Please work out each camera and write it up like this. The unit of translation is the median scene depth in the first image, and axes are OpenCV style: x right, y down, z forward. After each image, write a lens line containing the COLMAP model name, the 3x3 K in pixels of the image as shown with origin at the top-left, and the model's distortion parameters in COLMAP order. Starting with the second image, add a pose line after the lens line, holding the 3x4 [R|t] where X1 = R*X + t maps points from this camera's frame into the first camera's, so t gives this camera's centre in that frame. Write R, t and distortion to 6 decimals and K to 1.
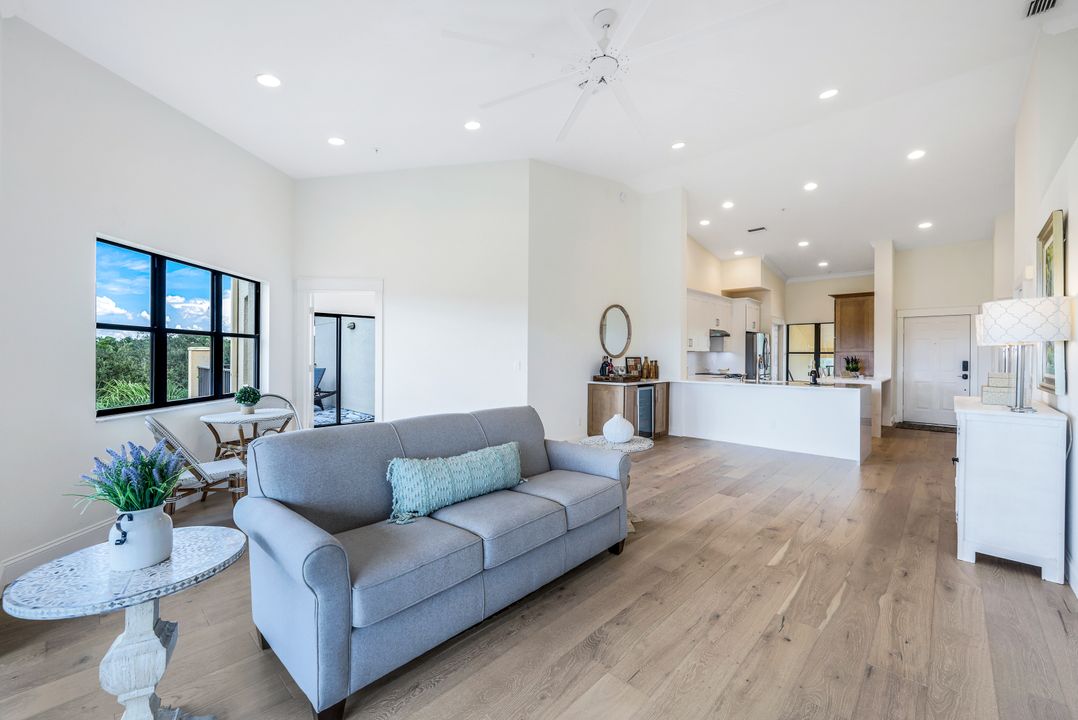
lens RADIAL K [[443.4, 0, 543.6], [0, 443.4, 356.5], [0, 0, 1]] dist [0.000049, 0.000006]
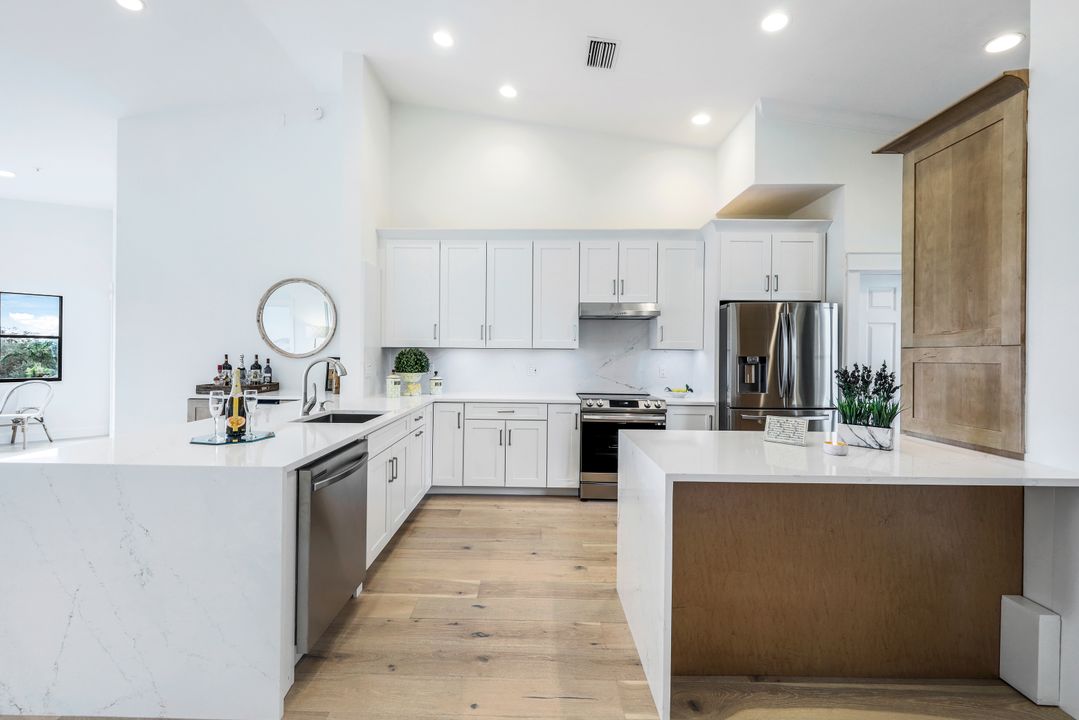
lens RADIAL K [[457.0, 0, 536.3], [0, 457.0, 352.4], [0, 0, 1]] dist [-0.000216, -0.000027]
pose [[0.669022, 0.001156, -0.743242, 0.767676], [-0.005396, 0.999980, -0.003301, -0.009258], [0.743223, 0.006219, 0.669015, 0.697429]]
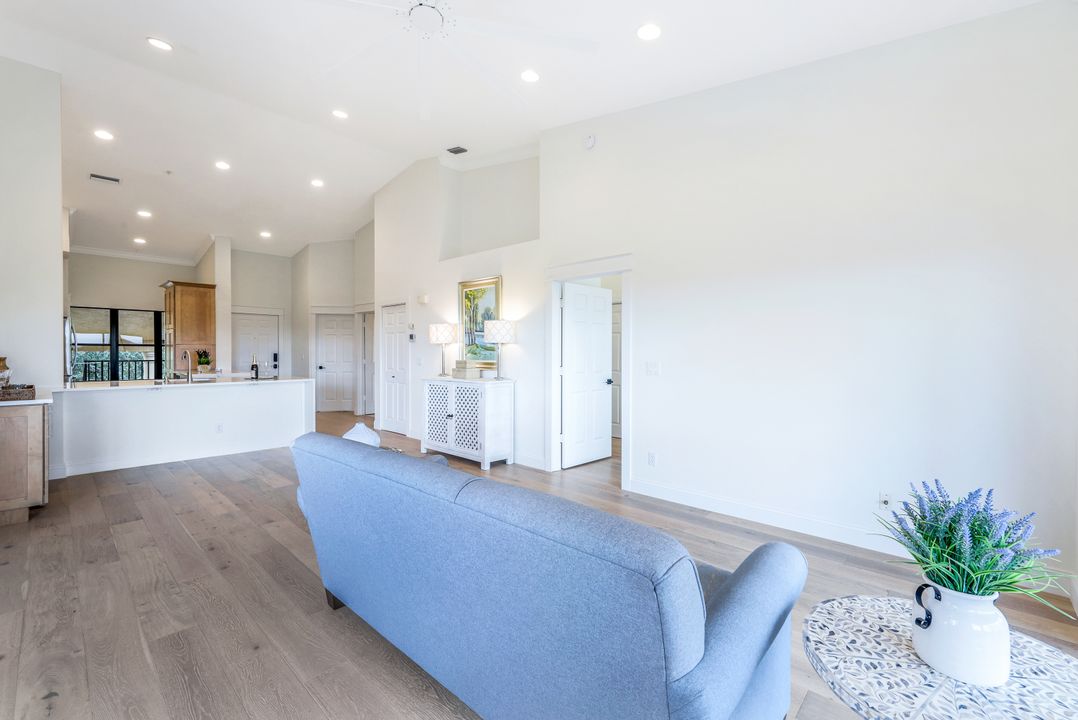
lens RADIAL K [[443.4, 0, 543.6], [0, 443.4, 356.5], [0, 0, 1]] dist [0.000049, 0.000006]
pose [[-0.008087, -0.016008, 0.999839, -0.266629], [-0.002070, 0.999870, 0.015991, -0.002247], [-0.999965, -0.001941, -0.008119, 0.275311]]
